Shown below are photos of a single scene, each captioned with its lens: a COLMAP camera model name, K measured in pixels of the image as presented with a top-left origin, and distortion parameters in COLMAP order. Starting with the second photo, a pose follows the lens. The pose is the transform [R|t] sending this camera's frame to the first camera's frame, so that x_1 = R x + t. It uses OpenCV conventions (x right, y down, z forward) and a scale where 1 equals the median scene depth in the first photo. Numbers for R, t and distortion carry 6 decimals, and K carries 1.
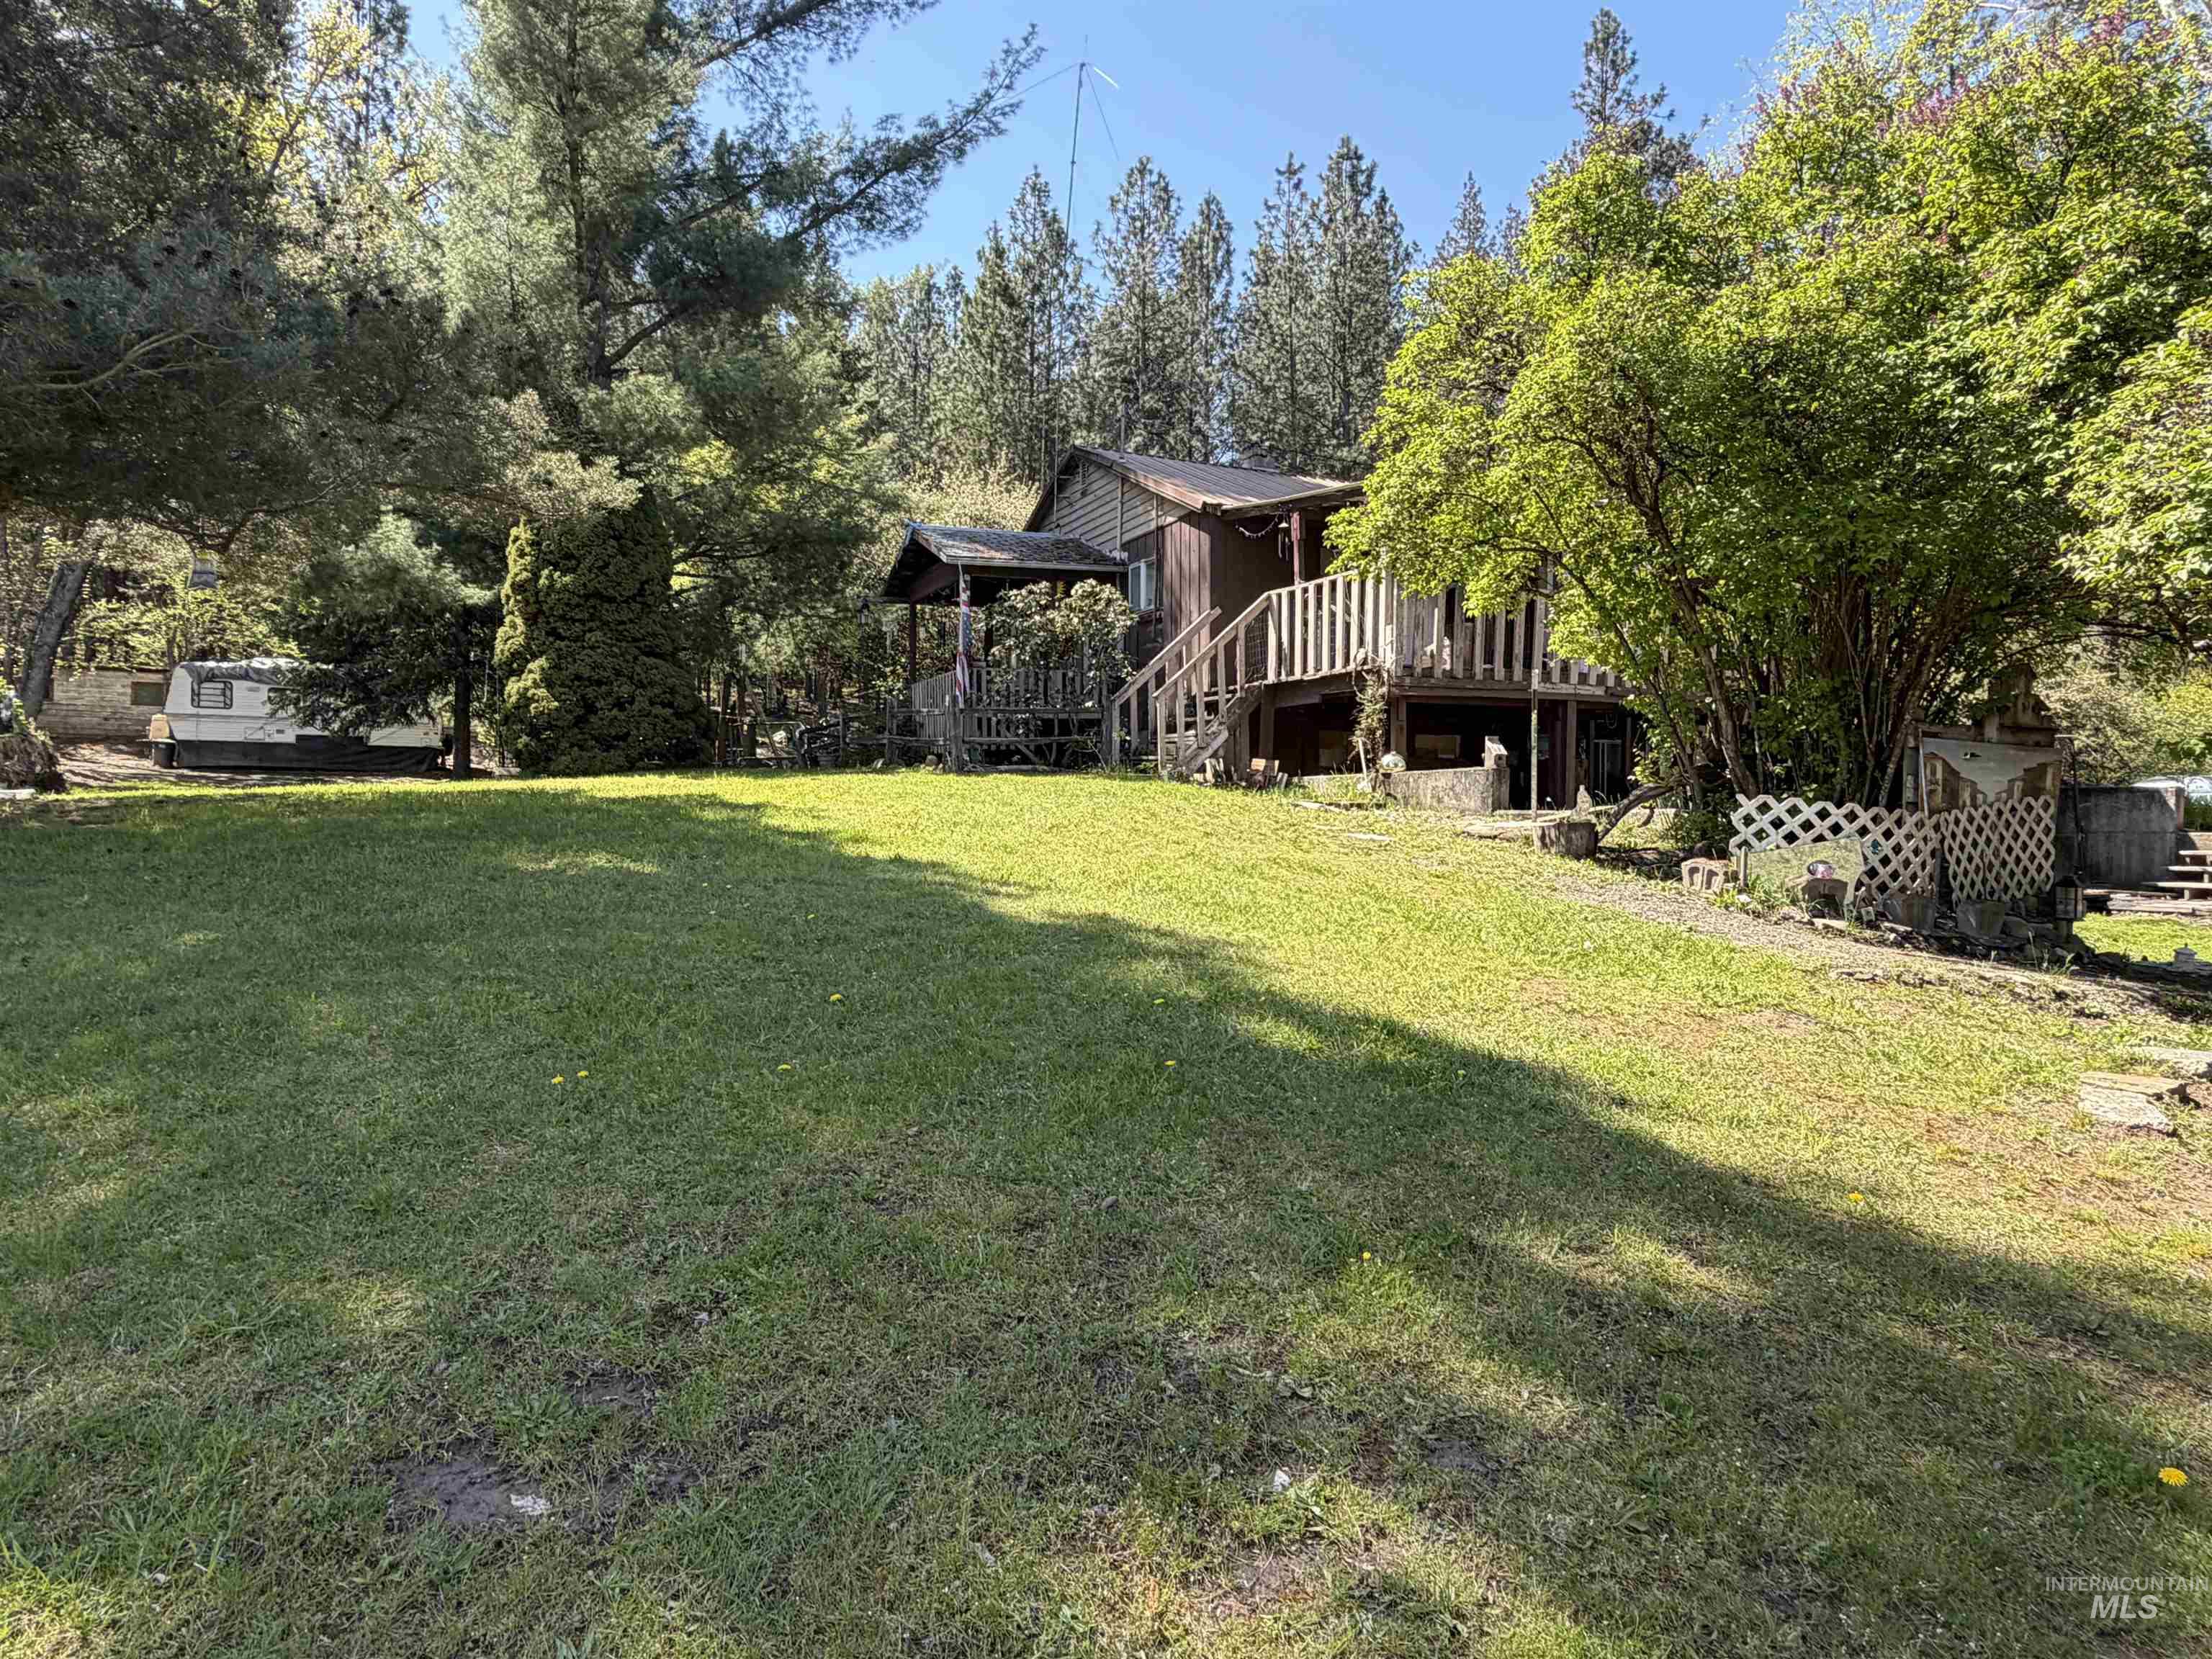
lens RADIAL K [[1289.6, 0, 1088.2], [0, 1289.6, 817.9], [0, 0, 1]] dist [-0.000820, 0.002955]
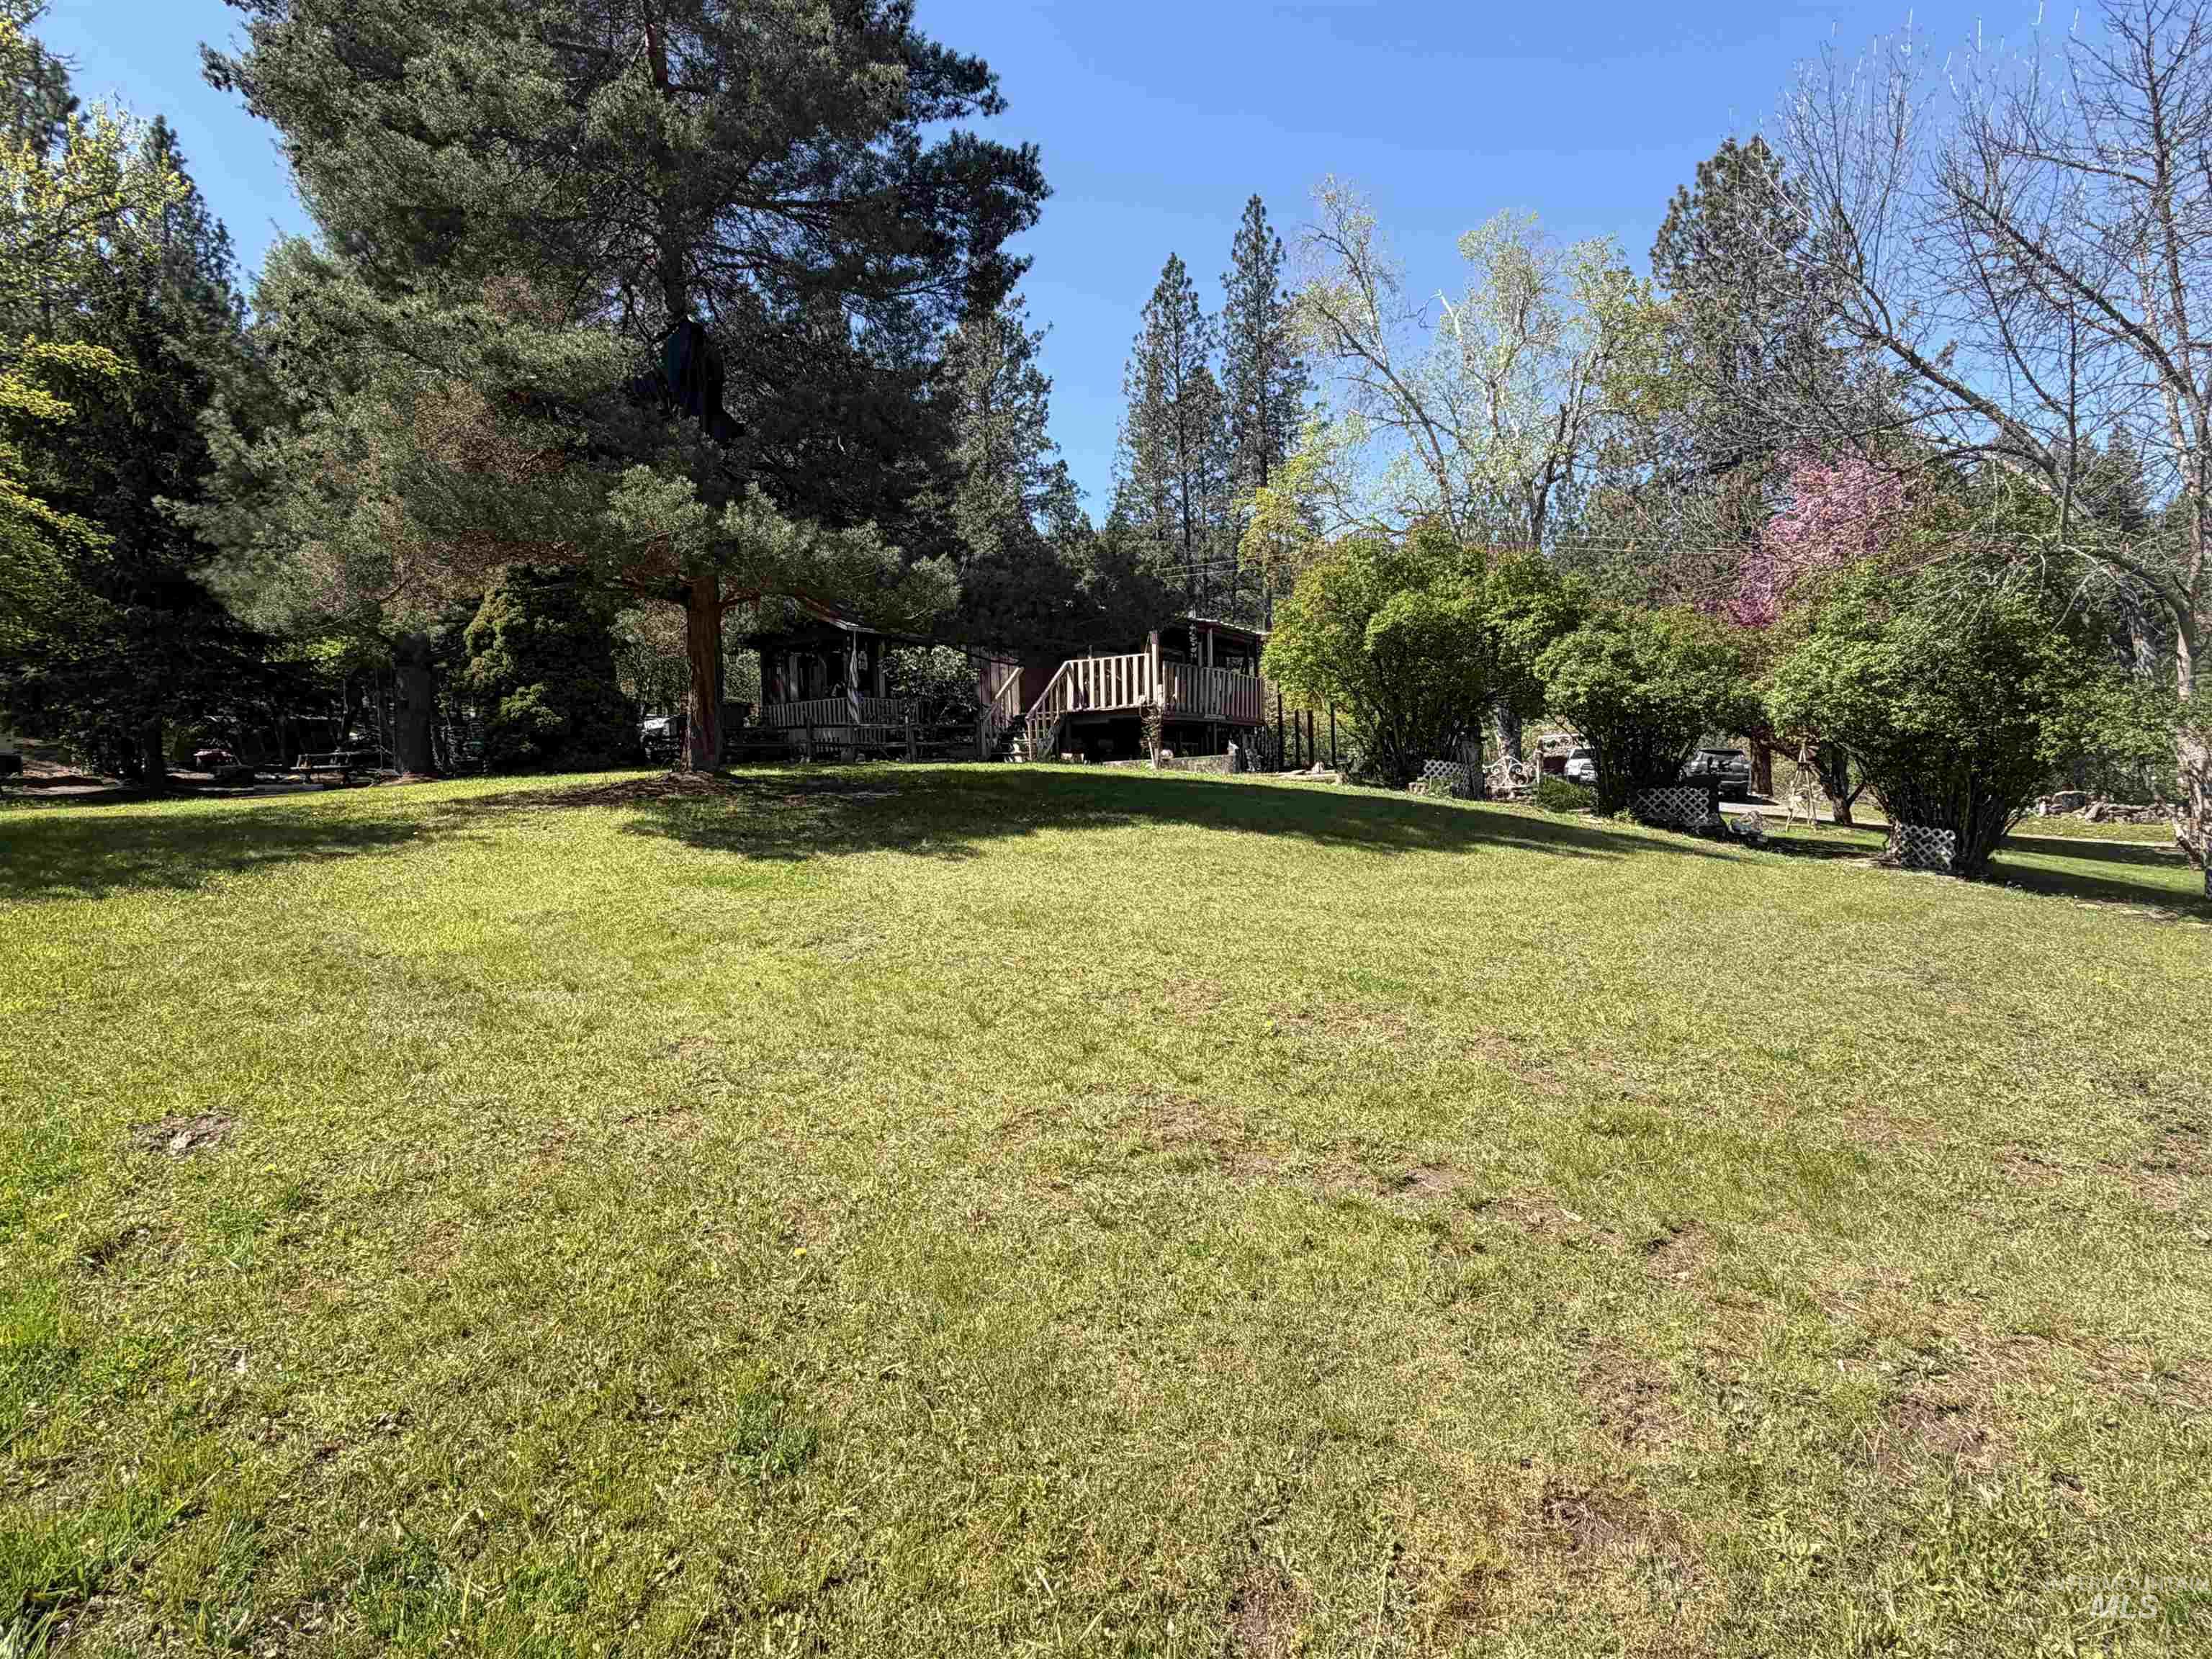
lens RADIAL K [[1111.5, 0, 1094.9], [0, 1111.5, 827.3], [0, 0, 1]] dist [-0.000669, -0.000392]
pose [[0.834146, -0.046043, 0.549619, -0.536251], [0.038025, 0.998939, 0.025973, 0.014759], [-0.550232, -0.000766, 0.835011, -0.250839]]
